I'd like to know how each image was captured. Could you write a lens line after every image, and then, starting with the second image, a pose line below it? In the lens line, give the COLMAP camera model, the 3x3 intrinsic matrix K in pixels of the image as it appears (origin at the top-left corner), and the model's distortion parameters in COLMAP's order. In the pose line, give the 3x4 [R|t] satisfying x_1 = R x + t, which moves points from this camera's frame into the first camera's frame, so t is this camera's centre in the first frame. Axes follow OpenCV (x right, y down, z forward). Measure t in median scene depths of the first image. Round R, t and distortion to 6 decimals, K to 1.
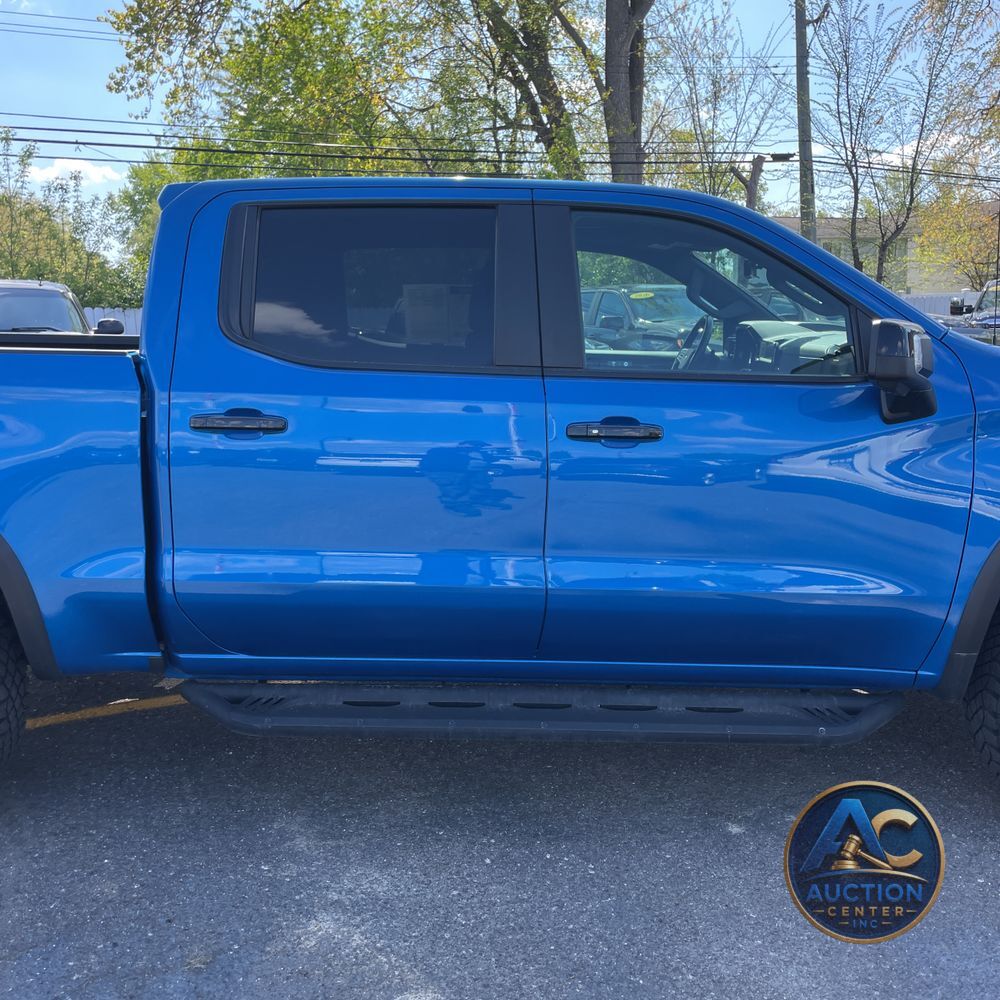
lens RADIAL K [[1018.2, 0, 494.1], [0, 1018.2, 503.7], [0, 0, 1]] dist [0.026758, 0.000000]
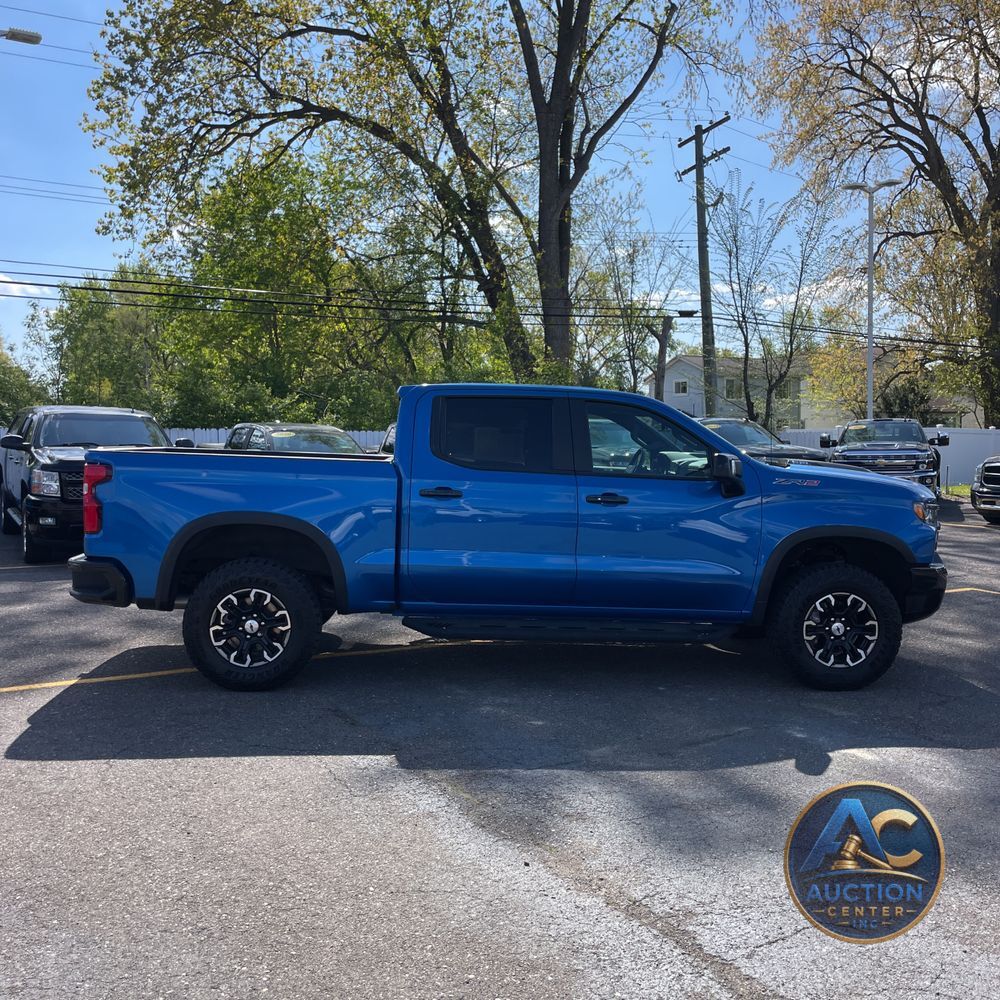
lens RADIAL K [[1018.2, 0, 501.9], [0, 1018.2, 497.9], [0, 0, 1]] dist [0.026758, 0.000000]
pose [[0.996127, 0.016232, 0.086414, -0.033032], [-0.005538, 0.992443, -0.122583, 0.021771], [-0.087751, 0.121630, 0.988689, -0.129568]]
